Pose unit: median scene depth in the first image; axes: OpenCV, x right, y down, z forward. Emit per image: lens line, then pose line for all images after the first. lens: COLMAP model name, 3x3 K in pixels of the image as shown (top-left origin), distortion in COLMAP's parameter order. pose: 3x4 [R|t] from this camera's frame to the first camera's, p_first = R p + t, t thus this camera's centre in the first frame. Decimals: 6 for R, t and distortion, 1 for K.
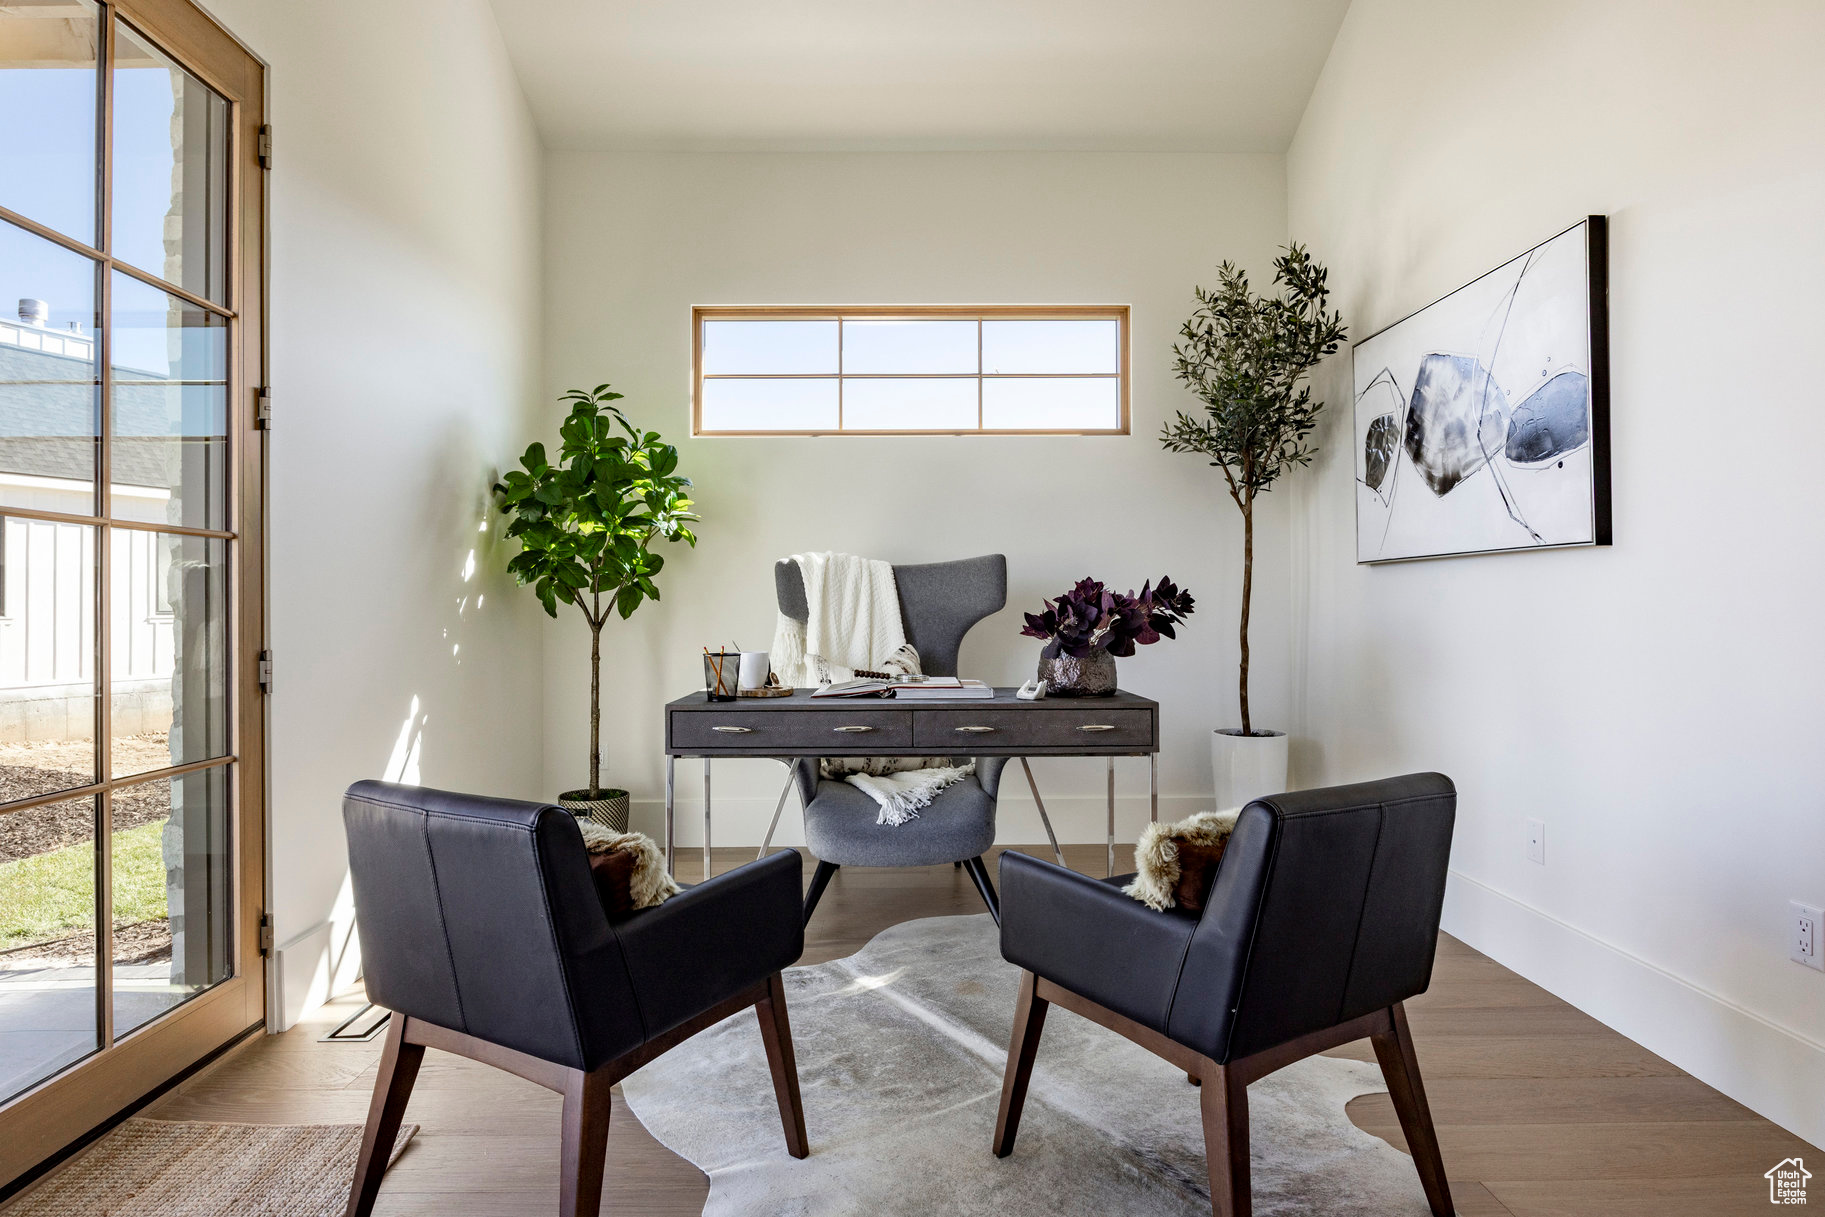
lens RADIAL K [[983.4, 0, 901.8], [0, 983.4, 603.3], [0, 0, 1]] dist [0.006122, -0.000126]
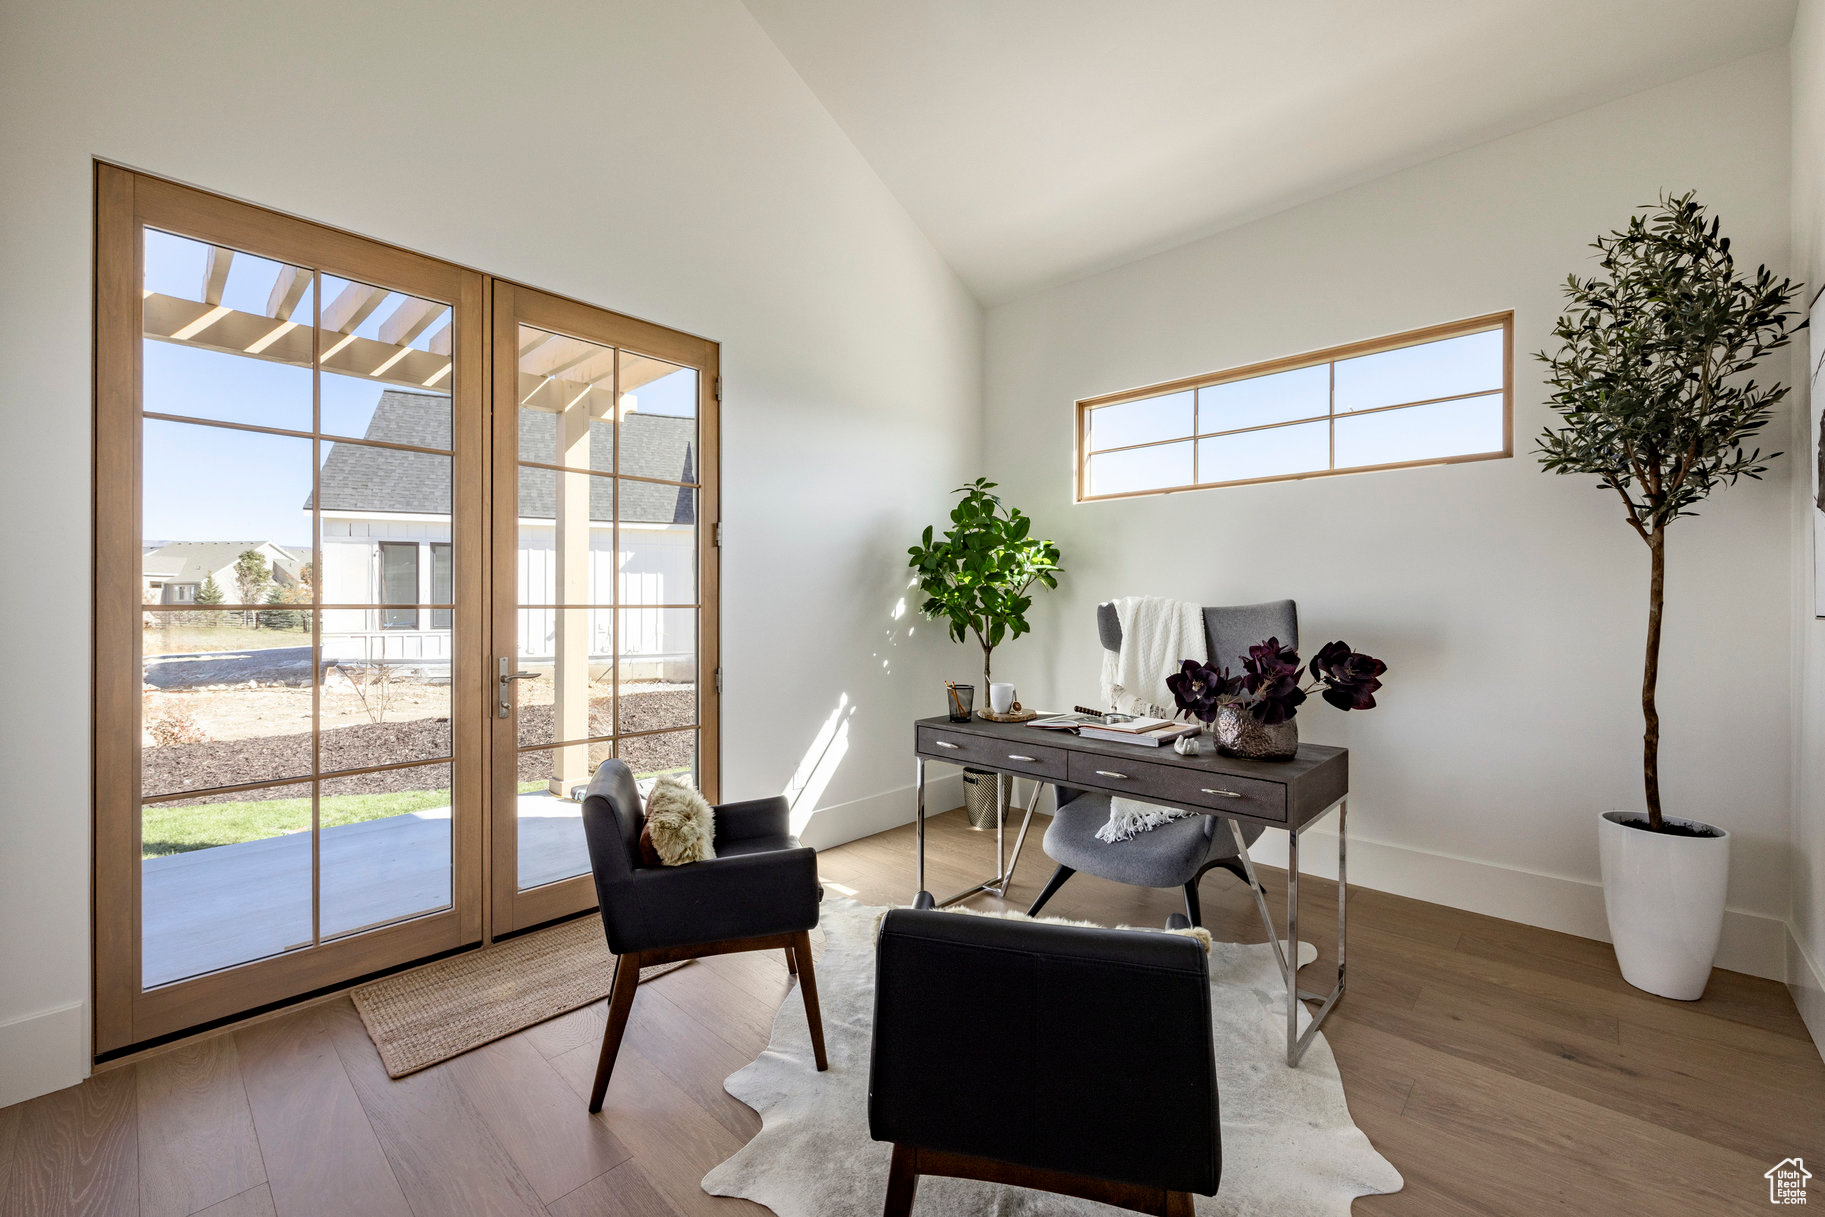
lens RADIAL K [[742.7, 0, 905.3], [0, 742.7, 609.3], [0, 0, 1]] dist [-0.005139, 0.000689]
pose [[0.715603, 0.010858, -0.698423, 0.335132], [-0.002160, 0.999909, 0.013333, -0.047149], [0.698504, -0.008032, 0.715561, 0.161753]]
